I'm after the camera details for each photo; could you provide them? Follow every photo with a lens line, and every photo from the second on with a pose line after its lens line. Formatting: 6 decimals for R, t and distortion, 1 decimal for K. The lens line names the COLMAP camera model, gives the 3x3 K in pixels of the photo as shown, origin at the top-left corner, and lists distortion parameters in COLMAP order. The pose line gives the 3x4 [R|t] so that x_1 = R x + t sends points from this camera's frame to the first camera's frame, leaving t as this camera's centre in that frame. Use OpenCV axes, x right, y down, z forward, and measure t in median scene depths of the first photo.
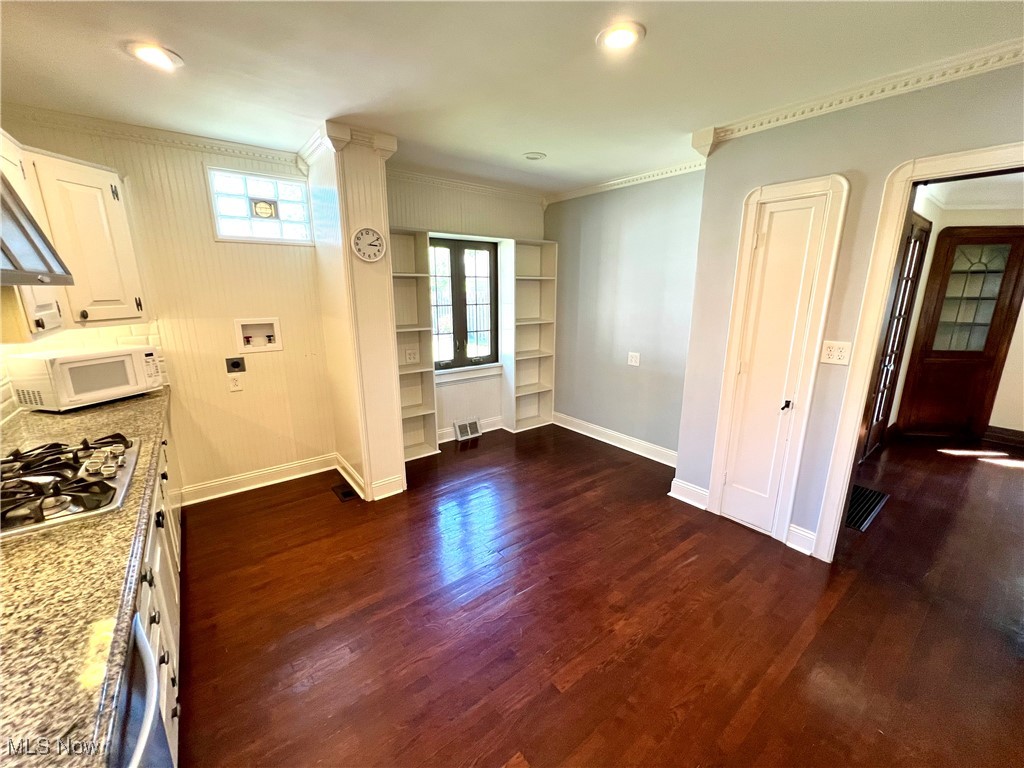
lens RADIAL K [[411.0, 0, 510.6], [0, 411.0, 383.1], [0, 0, 1]] dist [0.000098, 0.000084]
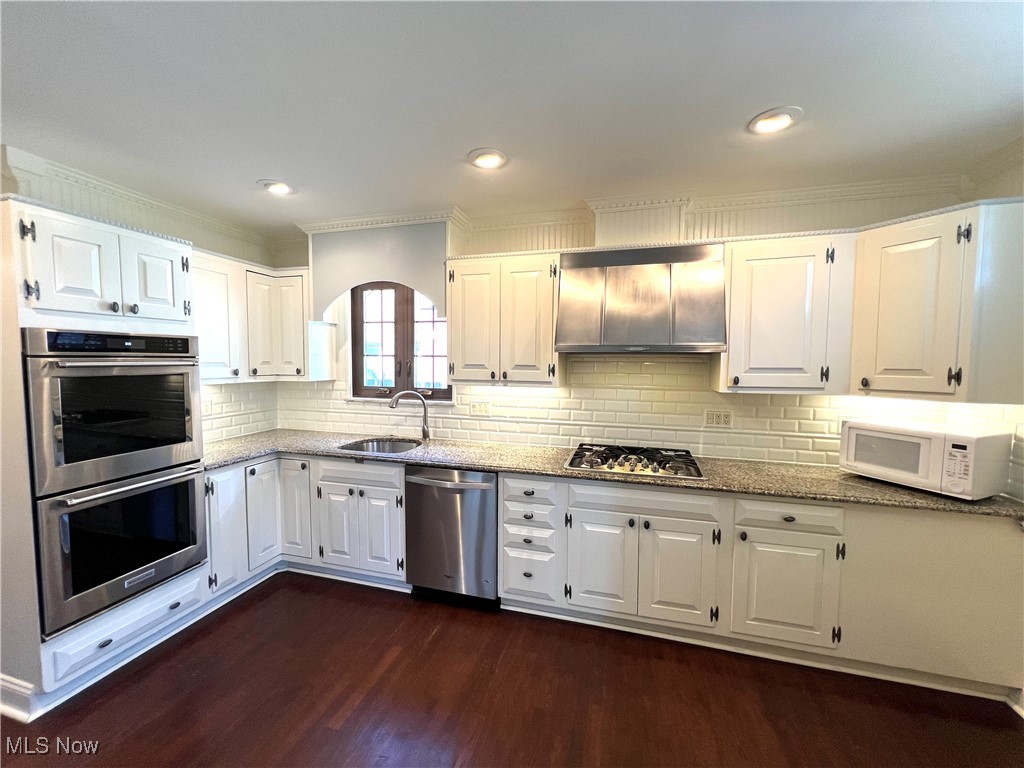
lens RADIAL K [[411.0, 0, 510.2], [0, 411.0, 381.0], [0, 0, 1]] dist [0.000098, 0.000084]
pose [[-0.804384, 0.055384, -0.591523, 0.112586], [-0.120789, 0.959605, 0.254102, -0.184913], [0.581702, 0.275845, -0.765201, 0.737555]]
